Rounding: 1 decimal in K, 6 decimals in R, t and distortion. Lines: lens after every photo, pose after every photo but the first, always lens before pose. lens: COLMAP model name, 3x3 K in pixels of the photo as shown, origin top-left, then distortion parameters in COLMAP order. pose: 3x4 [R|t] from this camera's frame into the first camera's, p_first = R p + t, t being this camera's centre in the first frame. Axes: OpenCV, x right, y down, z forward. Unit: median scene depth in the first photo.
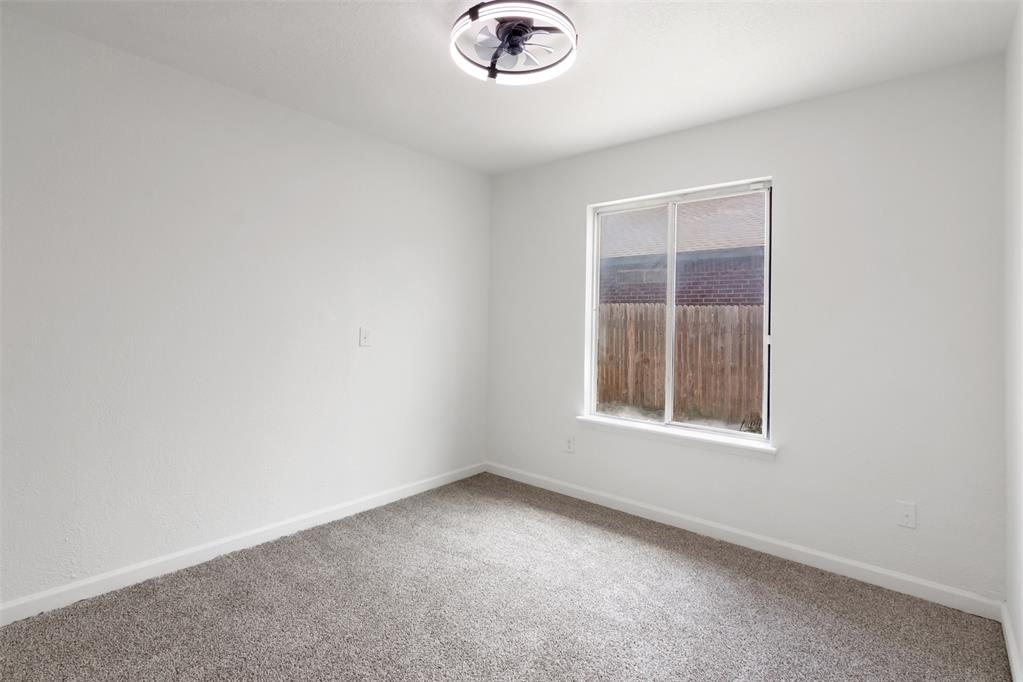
lens RADIAL K [[491.6, 0, 516.2], [0, 491.6, 332.2], [0, 0, 1]] dist [-0.000242, 0.000773]
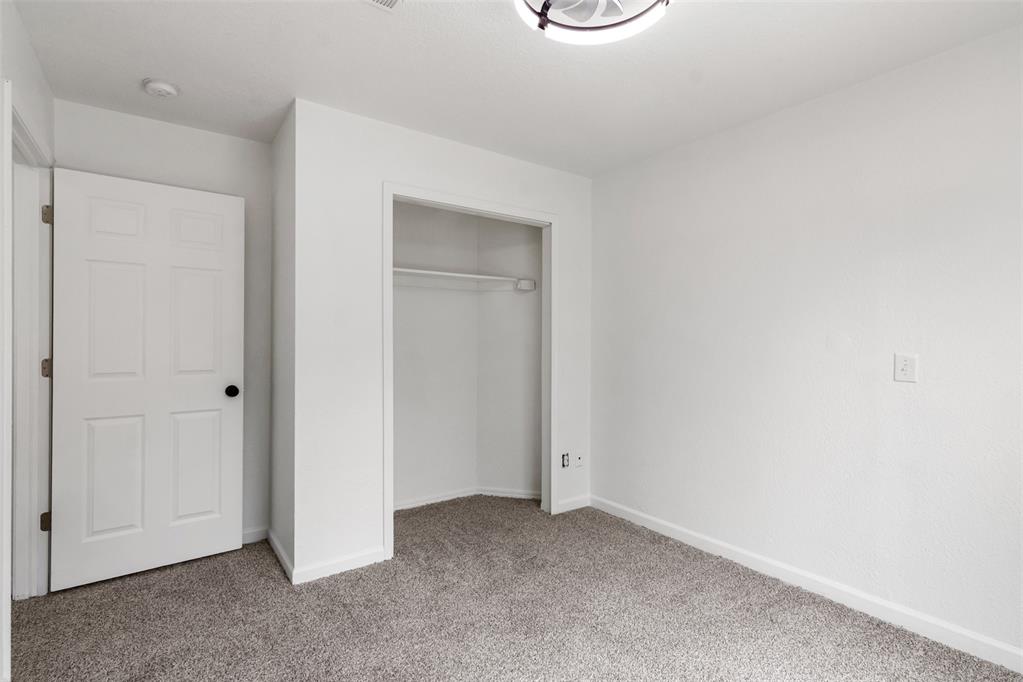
lens RADIAL K [[491.6, 0, 516.8], [0, 491.6, 340.1], [0, 0, 1]] dist [-0.000242, 0.000773]
pose [[-0.231226, -0.014220, -0.972796, 0.534219], [-0.027337, 0.999593, -0.008113, -0.012352], [0.972516, 0.024718, -0.231521, 0.710317]]
